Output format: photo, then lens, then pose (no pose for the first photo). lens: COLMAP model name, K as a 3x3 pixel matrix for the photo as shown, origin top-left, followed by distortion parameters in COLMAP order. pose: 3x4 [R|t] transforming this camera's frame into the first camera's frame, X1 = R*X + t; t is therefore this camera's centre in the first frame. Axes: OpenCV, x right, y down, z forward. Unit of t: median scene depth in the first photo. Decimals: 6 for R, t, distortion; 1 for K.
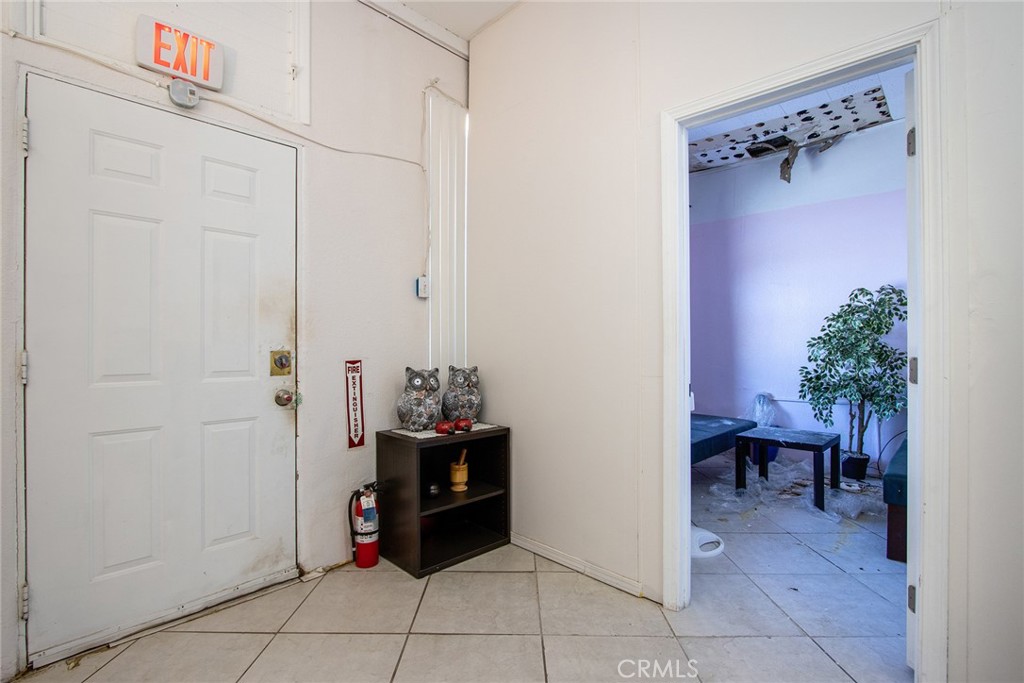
lens RADIAL K [[503.6, 0, 516.6], [0, 503.6, 343.0], [0, 0, 1]] dist [-0.016744, -0.000153]
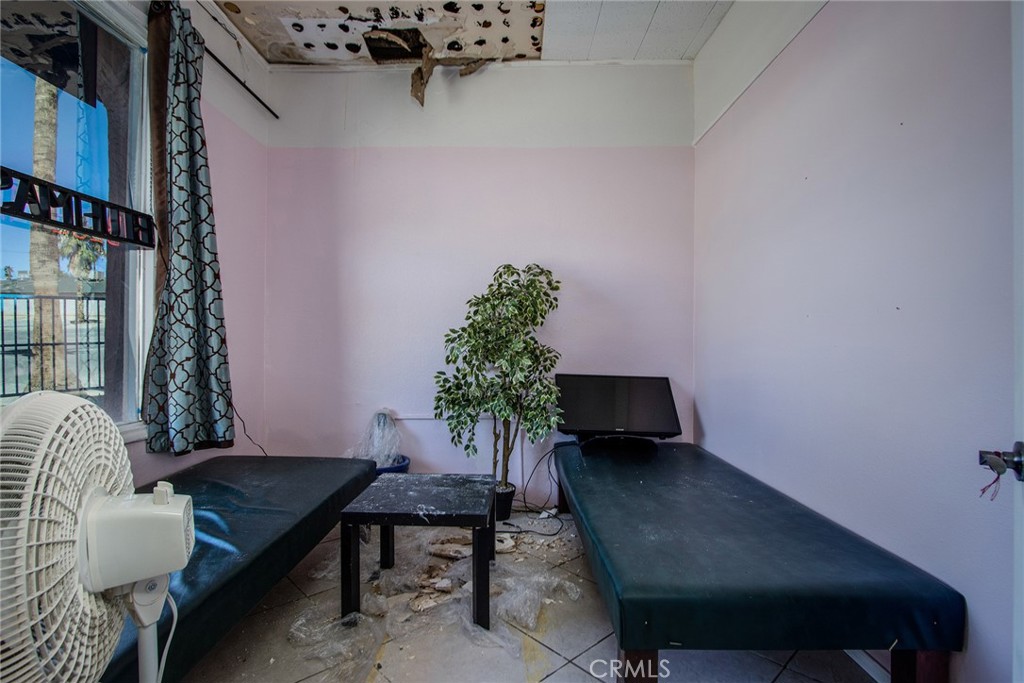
lens RADIAL K [[503.6, 0, 516.6], [0, 503.6, 343.0], [0, 0, 1]] dist [-0.016744, -0.000153]
pose [[0.742320, 0.002378, 0.670041, 0.191489], [-0.009847, 0.999924, 0.007360, 0.002260], [-0.669973, -0.012061, 0.742288, 0.424230]]
